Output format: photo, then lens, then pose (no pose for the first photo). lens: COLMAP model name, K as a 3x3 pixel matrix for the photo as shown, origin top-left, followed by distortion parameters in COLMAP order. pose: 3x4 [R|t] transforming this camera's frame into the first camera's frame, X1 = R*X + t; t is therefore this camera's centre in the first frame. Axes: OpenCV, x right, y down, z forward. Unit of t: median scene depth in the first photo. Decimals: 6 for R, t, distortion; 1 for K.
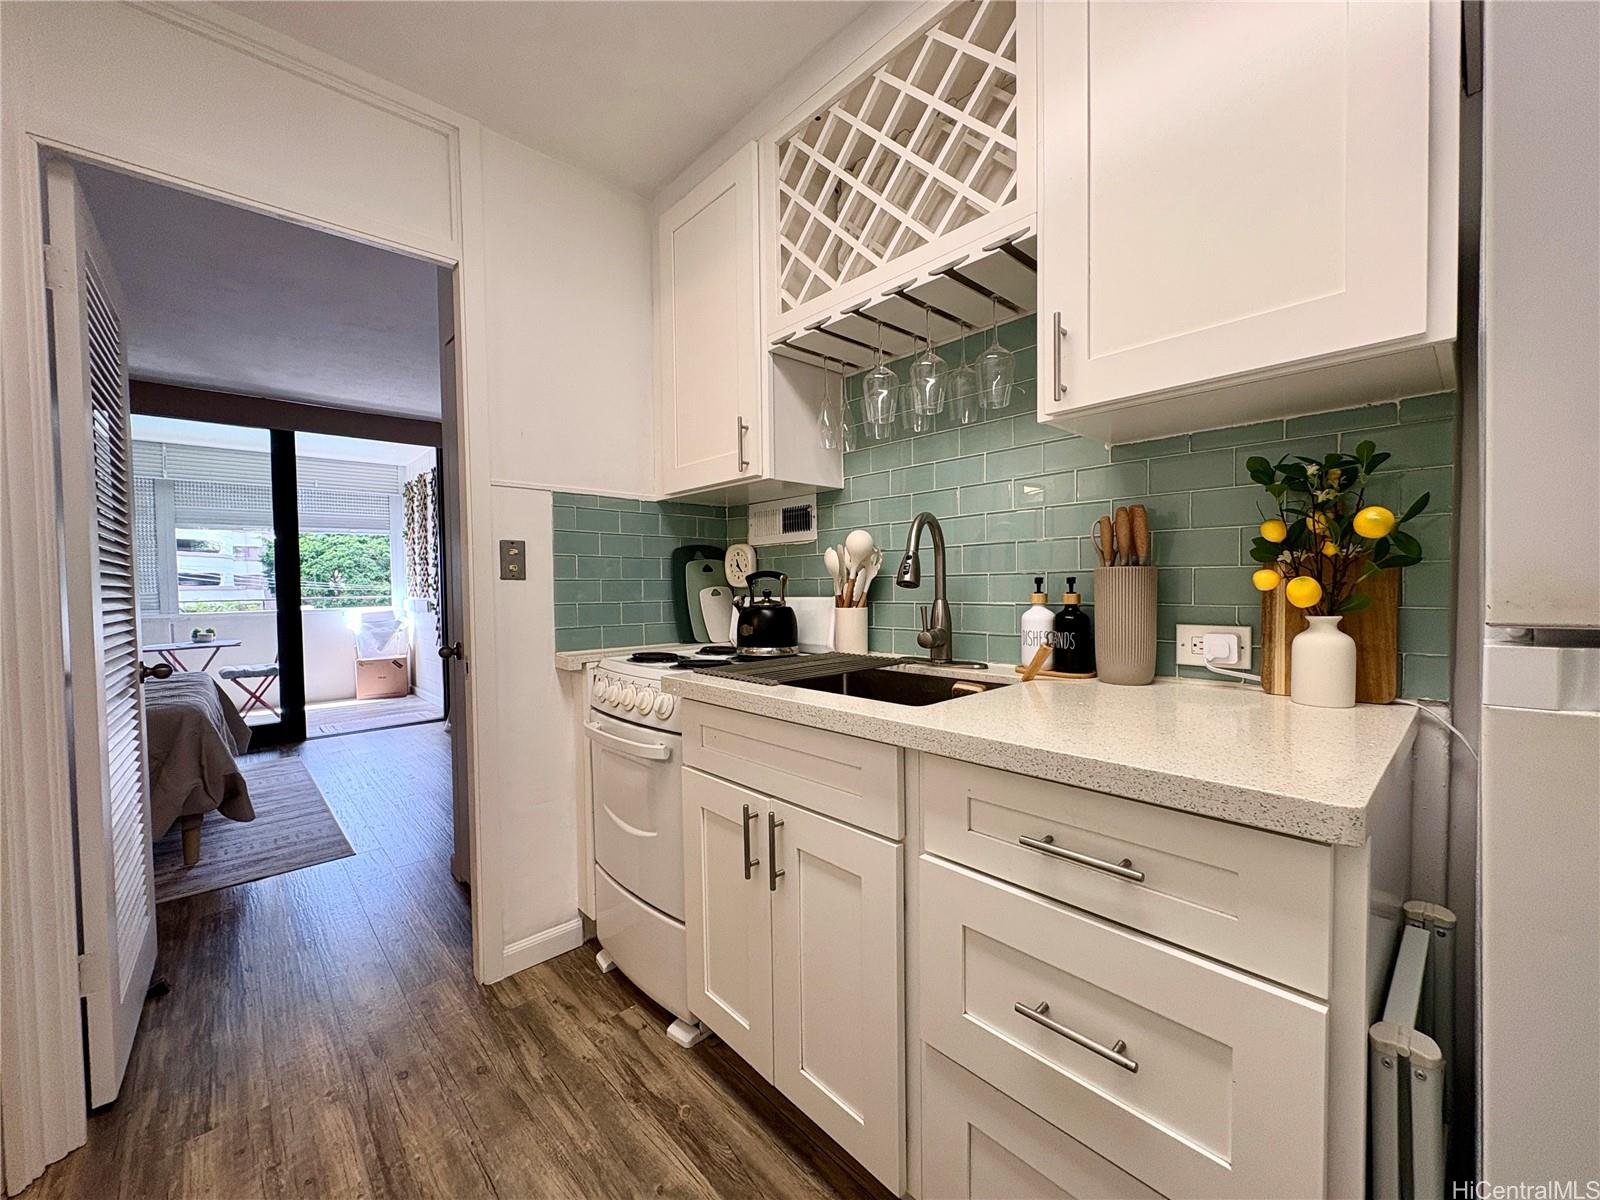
lens RADIAL K [[636.2, 0, 798.3], [0, 636.2, 601.2], [0, 0, 1]] dist [-0.001188, 0.000247]
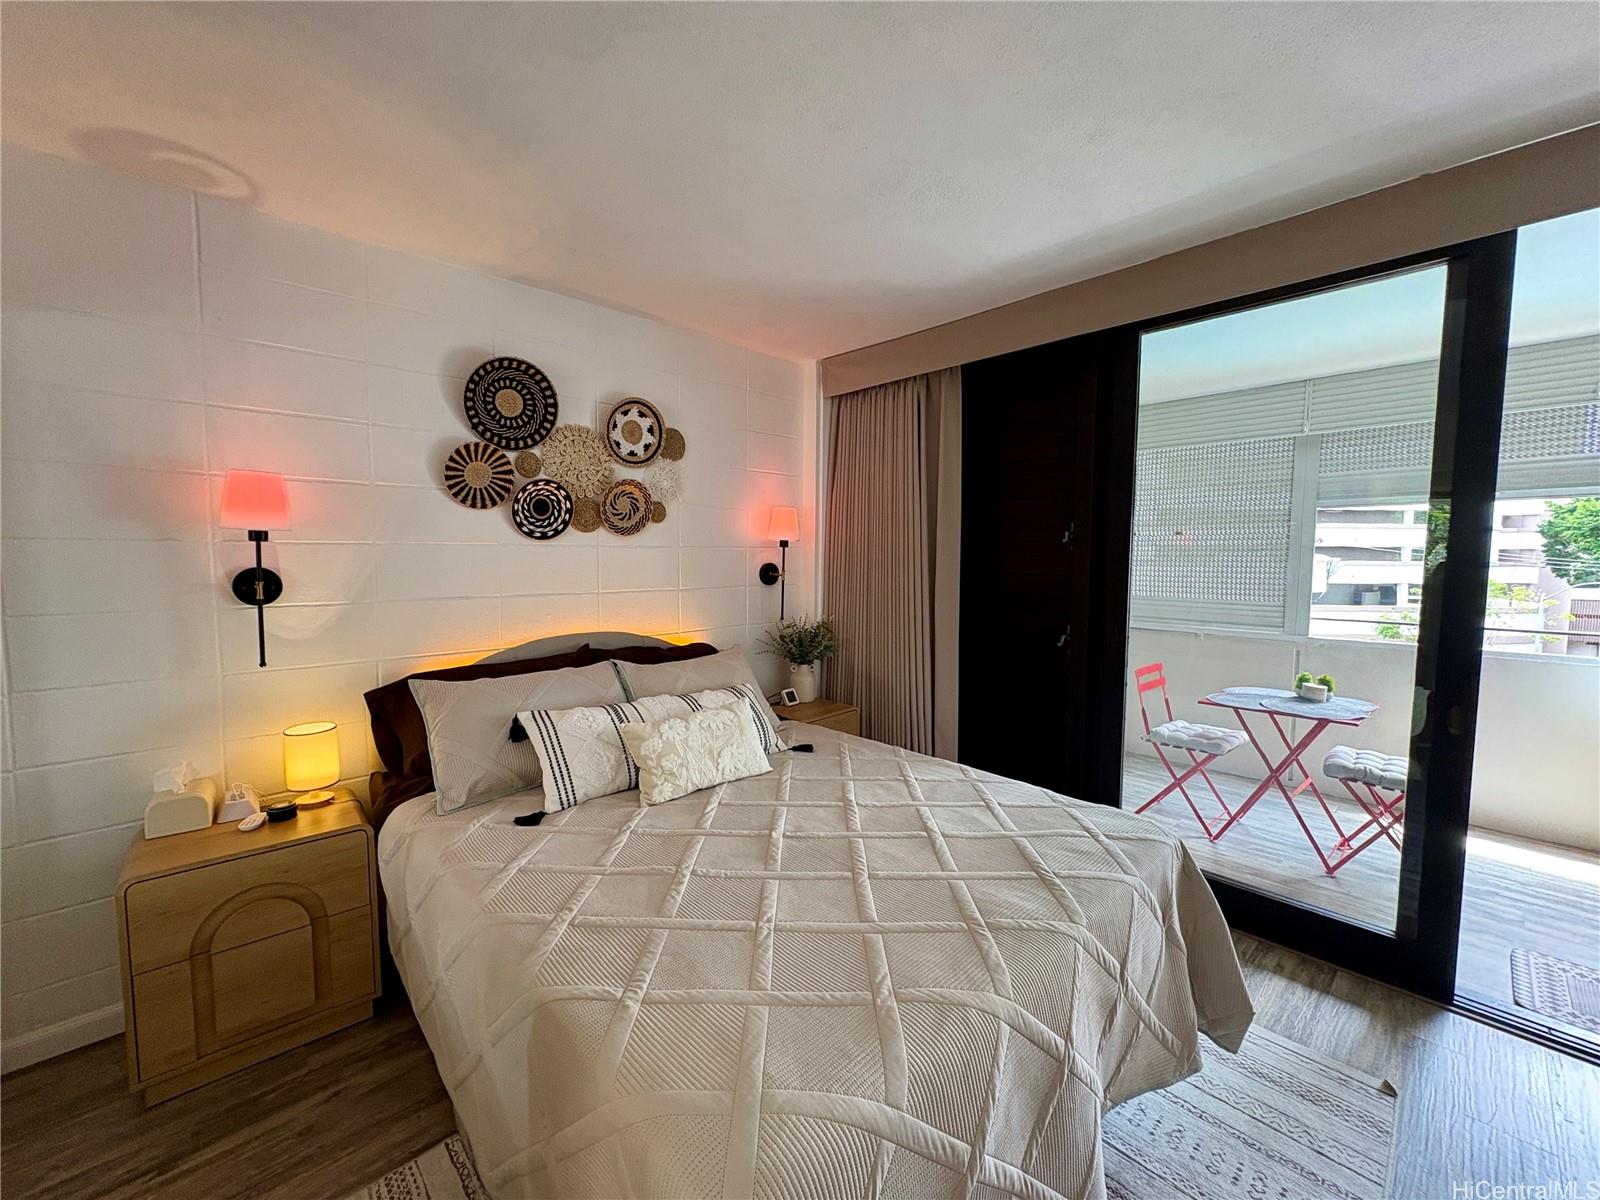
lens RADIAL K [[636.2, 0, 798.3], [0, 636.2, 601.2], [0, 0, 1]] dist [-0.001188, 0.000247]
pose [[0.004577, 0.090376, -0.995897, -0.494001], [-0.043609, 0.994978, 0.090092, -0.085664], [0.999038, 0.043018, 0.008495, 0.718780]]
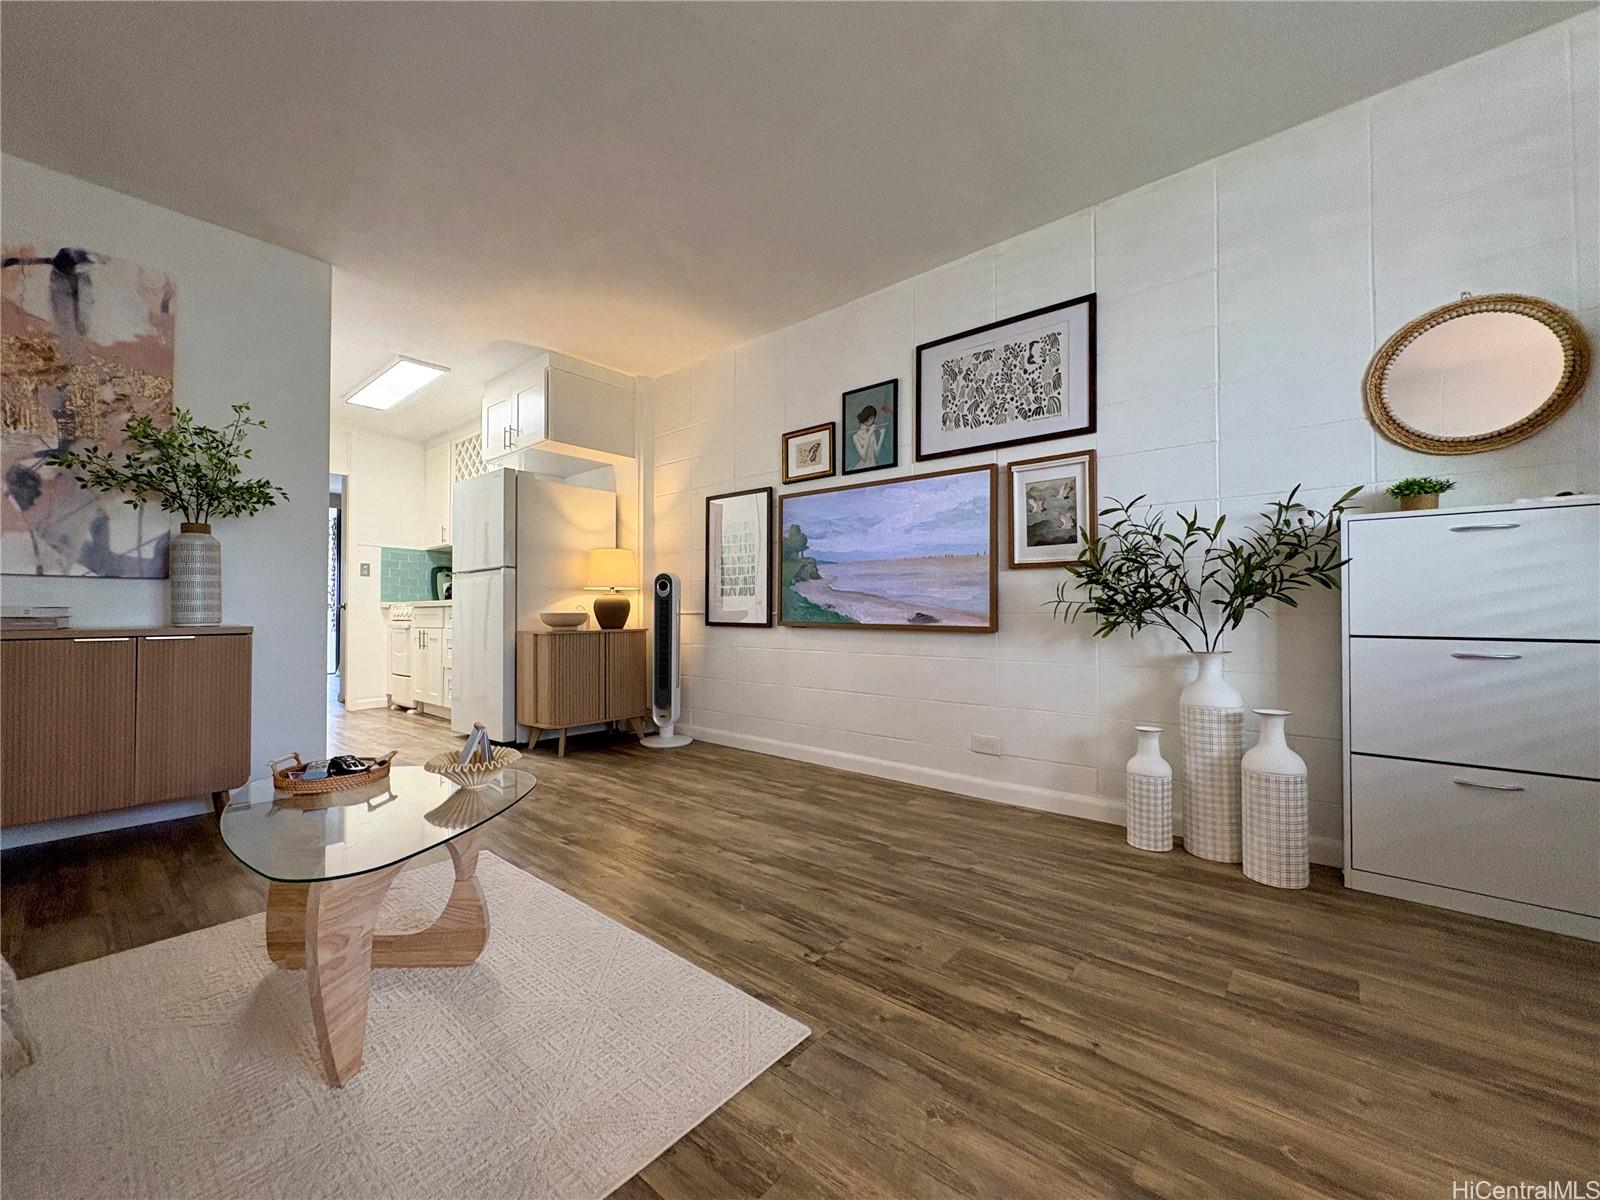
lens RADIAL K [[636.2, 0, 798.3], [0, 636.2, 601.2], [0, 0, 1]] dist [-0.001188, 0.000247]
pose [[0.993083, 0.011507, 0.116849, 0.609179], [-0.005724, 0.998747, -0.049709, 0.109538], [-0.117274, 0.048696, 0.991905, -1.093391]]
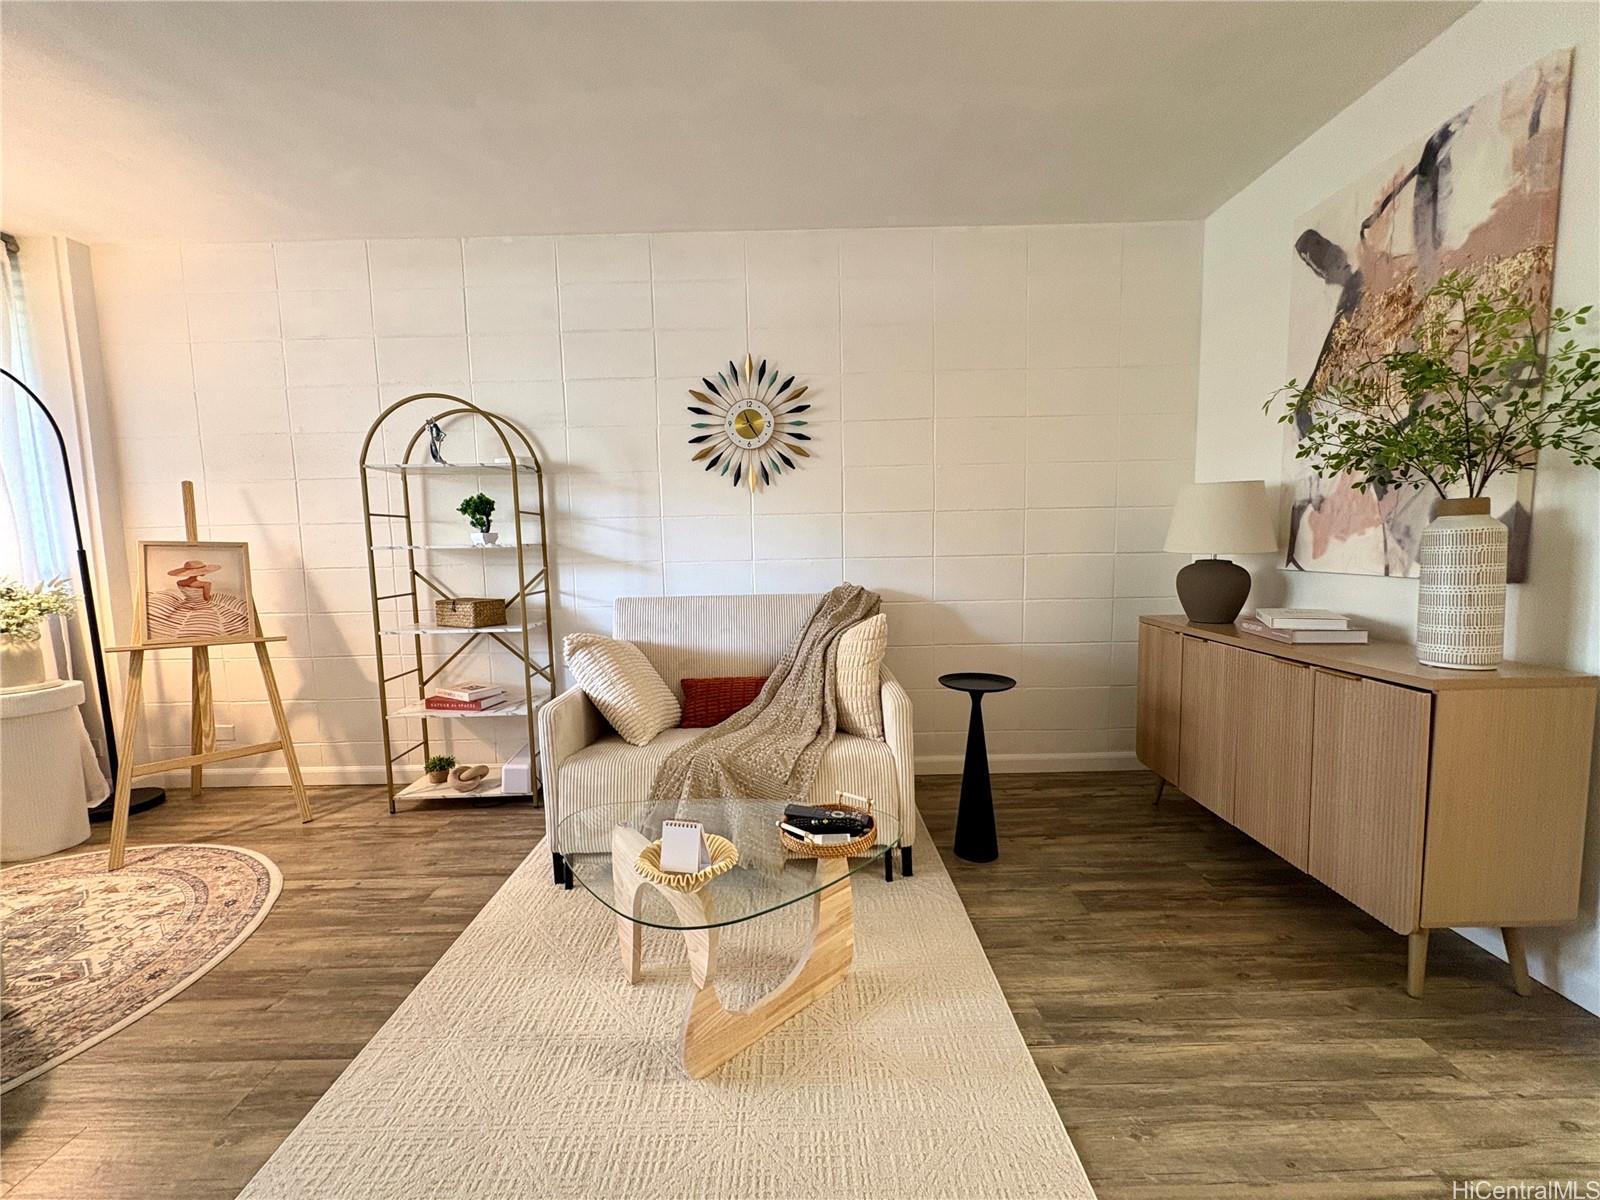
lens RADIAL K [[636.2, 0, 798.3], [0, 636.2, 601.2], [0, 0, 1]] dist [-0.001188, 0.000247]
pose [[-0.678494, 0.092537, -0.728754, 0.647987], [0.005672, 0.992665, 0.120768, 0.016008], [0.734584, 0.077807, -0.674042, -0.421547]]
